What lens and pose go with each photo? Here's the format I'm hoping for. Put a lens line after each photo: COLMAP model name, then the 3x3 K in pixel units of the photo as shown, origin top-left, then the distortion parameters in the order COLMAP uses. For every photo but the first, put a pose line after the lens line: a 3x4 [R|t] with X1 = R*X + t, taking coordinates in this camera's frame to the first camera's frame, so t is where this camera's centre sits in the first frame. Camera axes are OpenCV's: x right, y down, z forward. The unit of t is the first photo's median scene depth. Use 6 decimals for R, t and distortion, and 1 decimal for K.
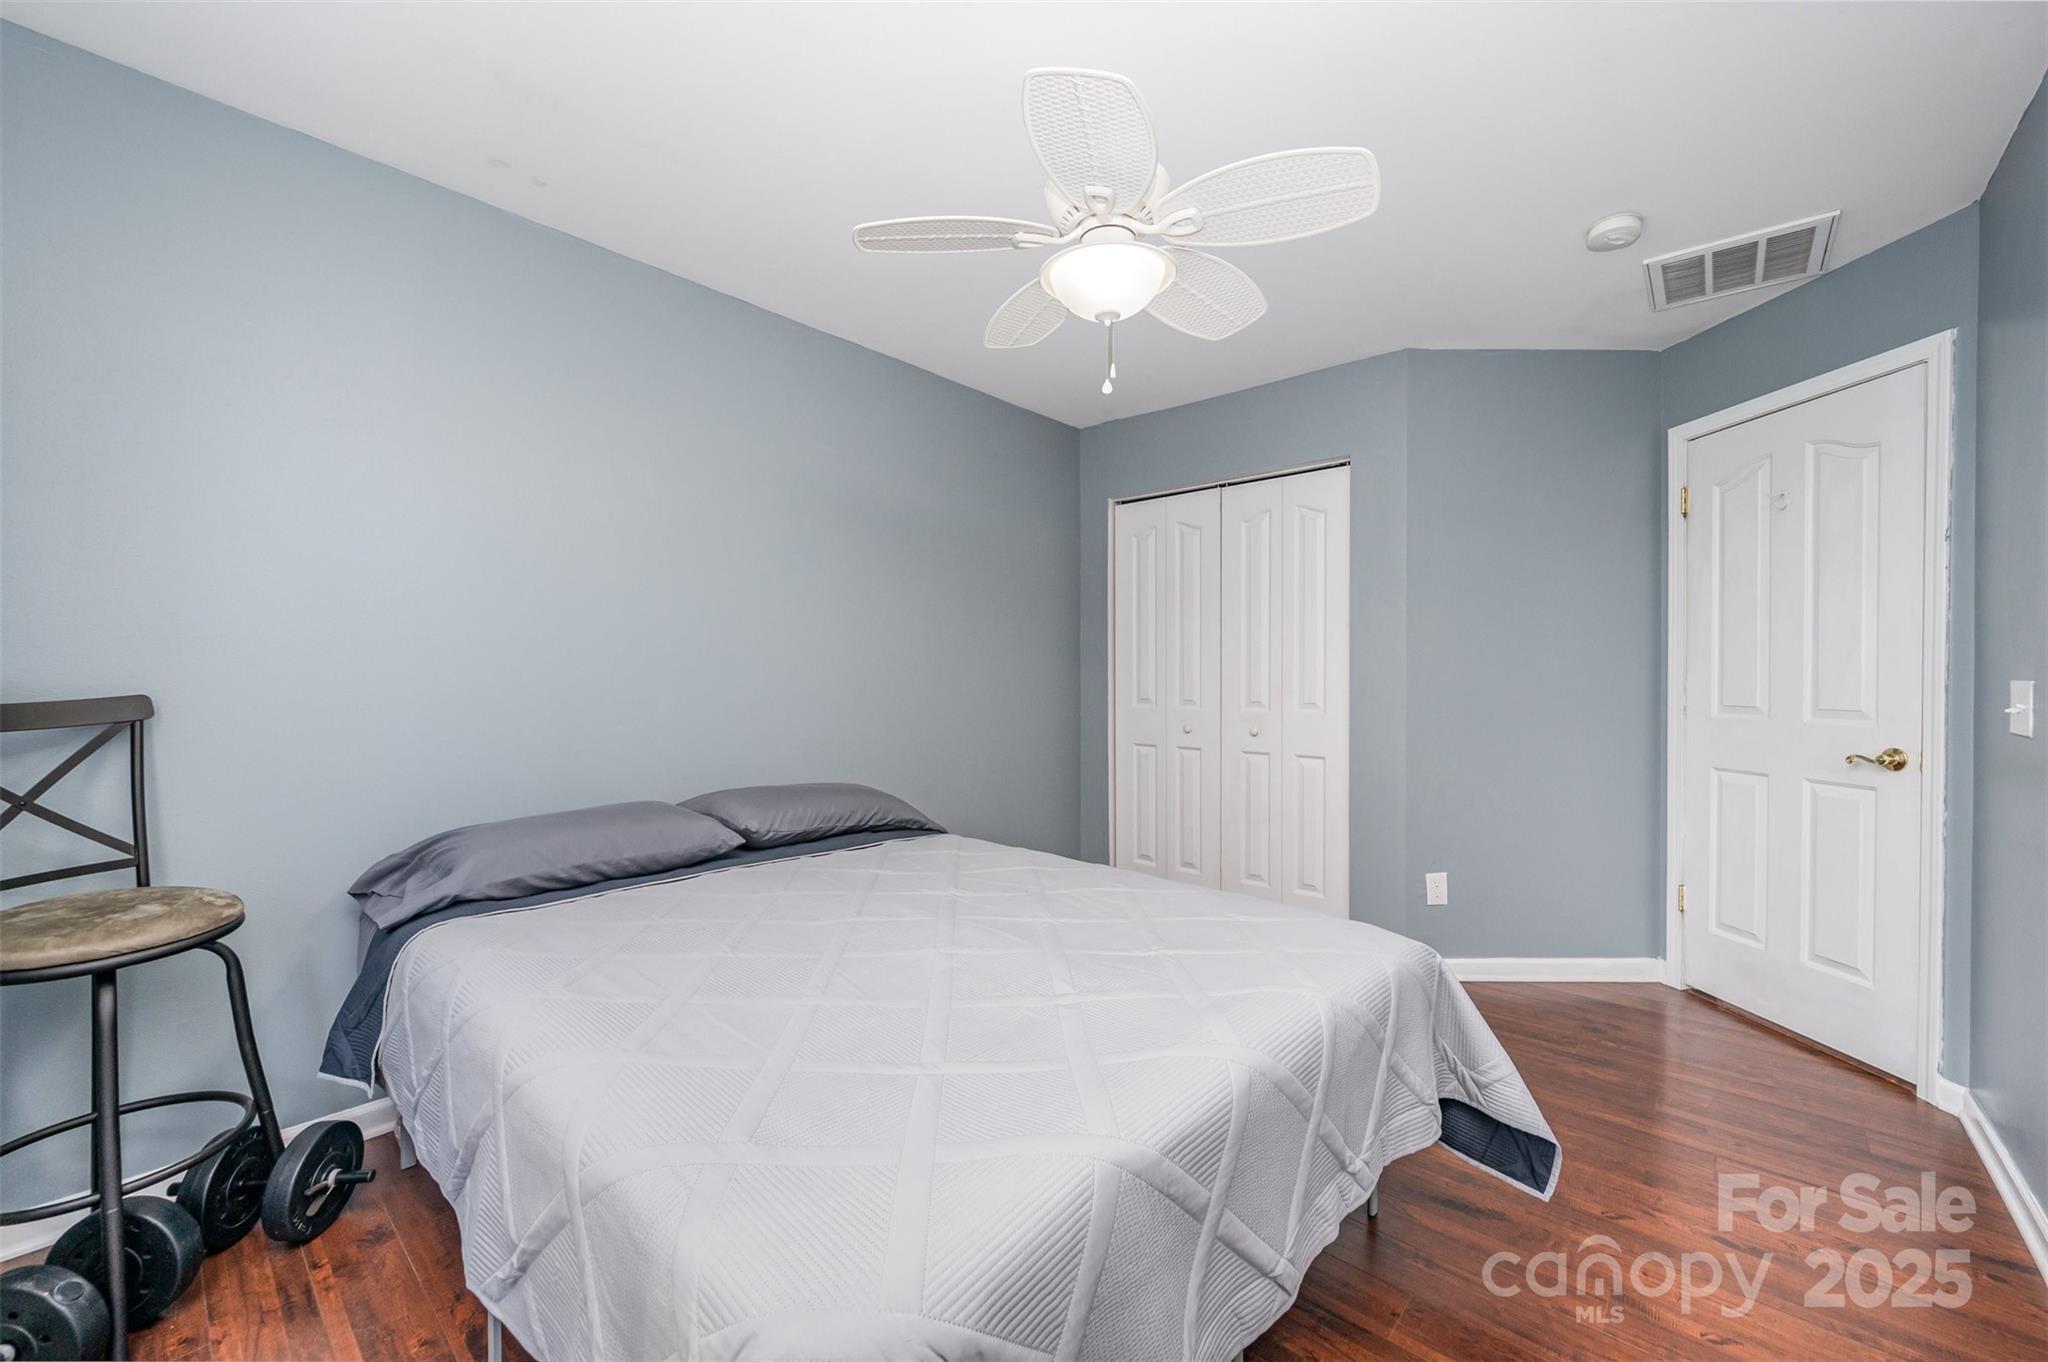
lens RADIAL K [[805.8, 0, 1024.6], [0, 805.8, 686.1], [0, 0, 1]] dist [0.001609, 0.000037]
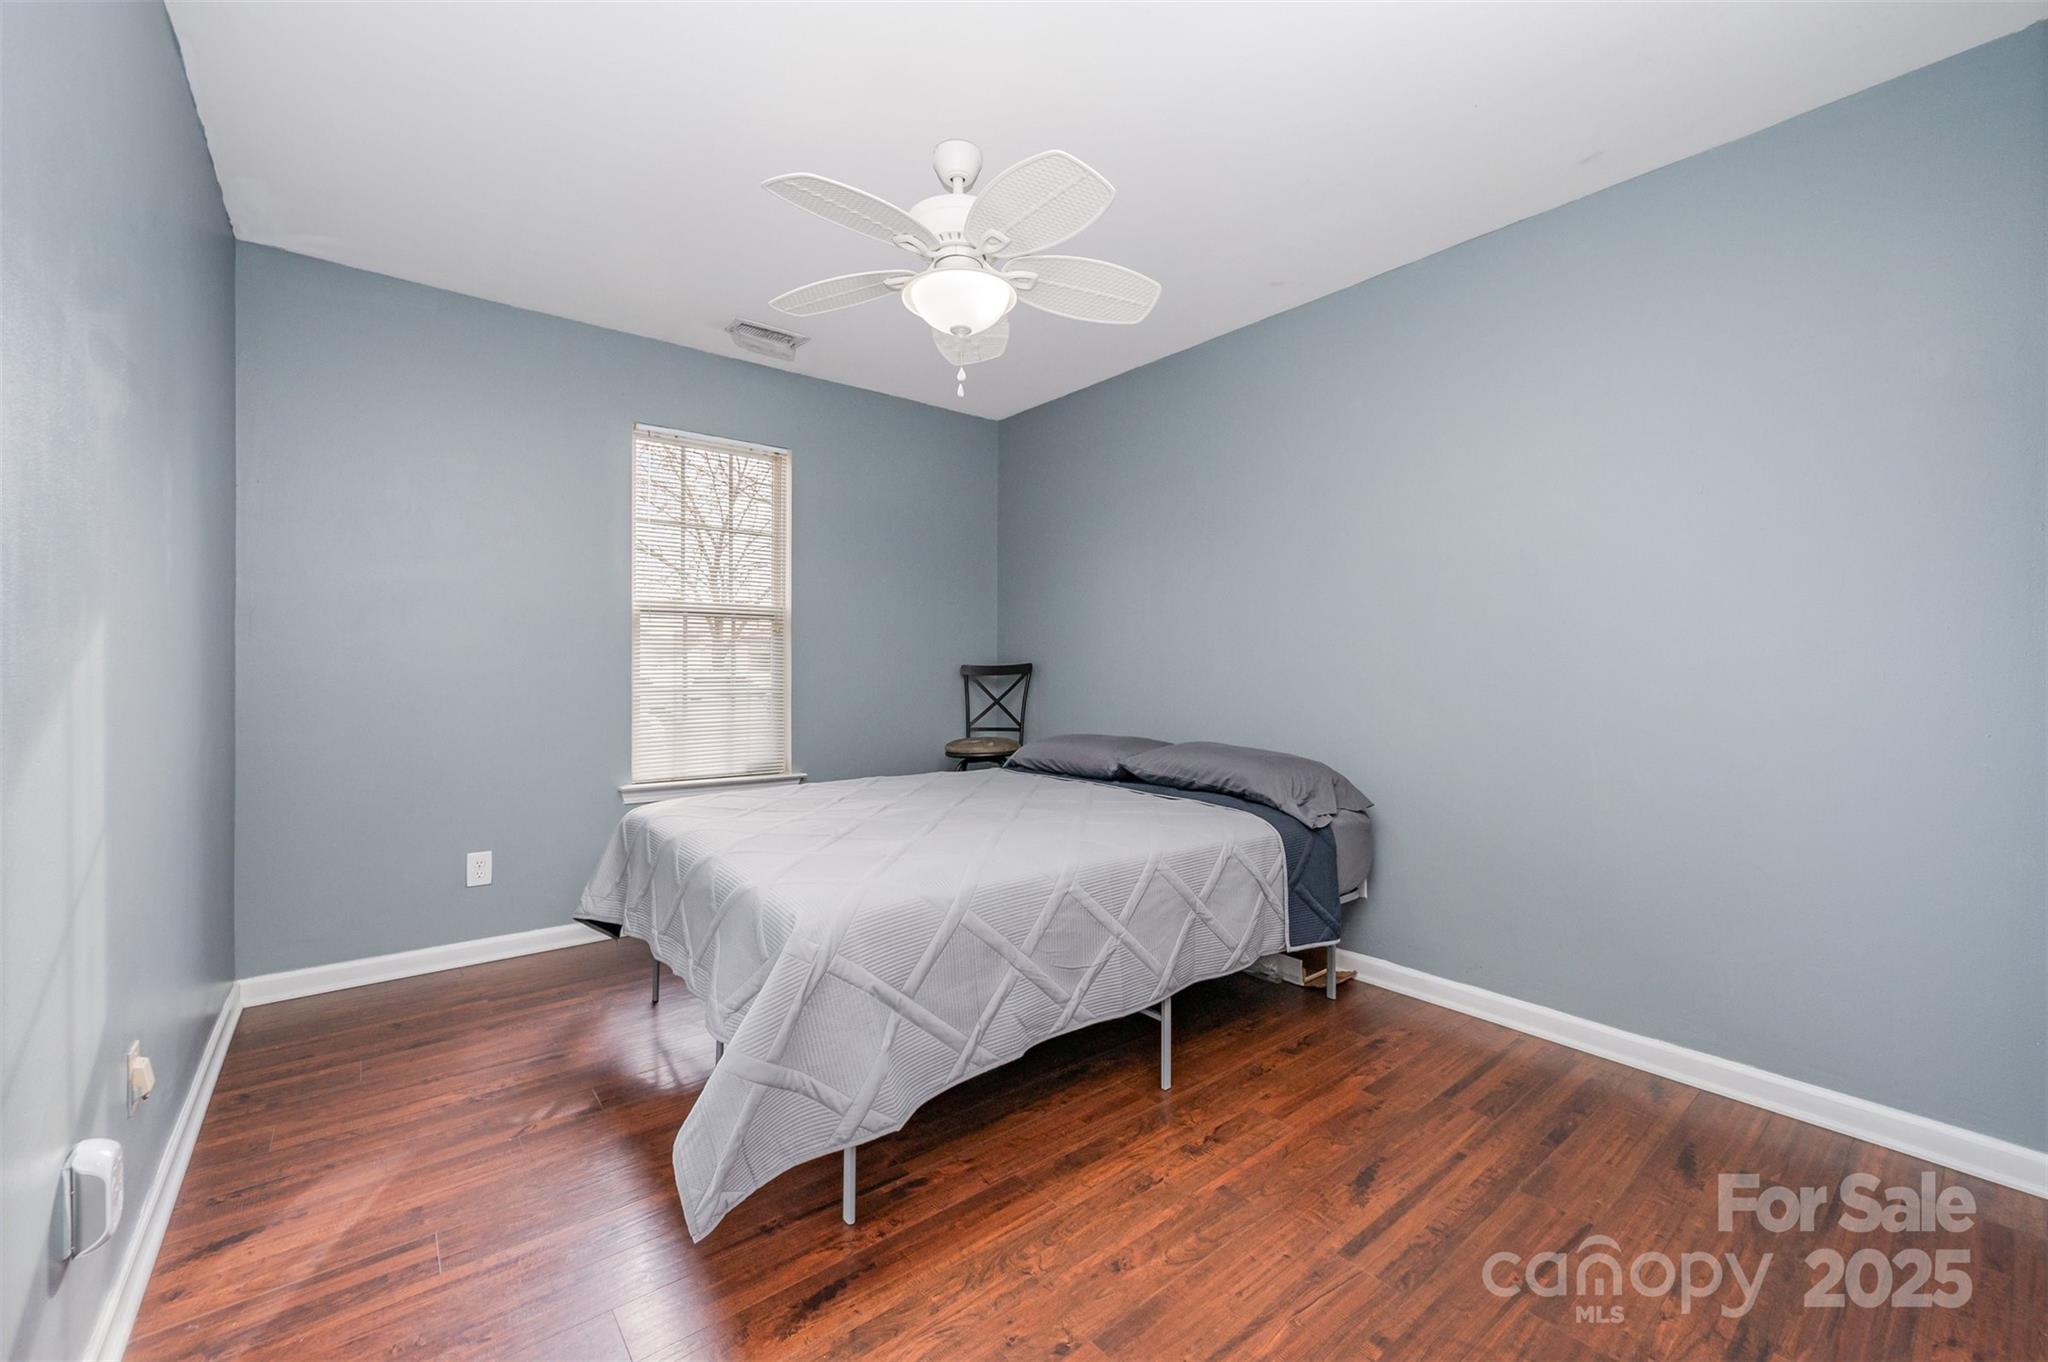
lens RADIAL K [[805.8, 0, 1023.6], [0, 805.8, 676.4], [0, 0, 1]] dist [0.001609, 0.000037]
pose [[-0.148856, 0.008852, -0.988819, 1.331940], [-0.005086, 0.999940, 0.009717, 0.027632], [0.988846, 0.006476, -0.148802, 1.361712]]
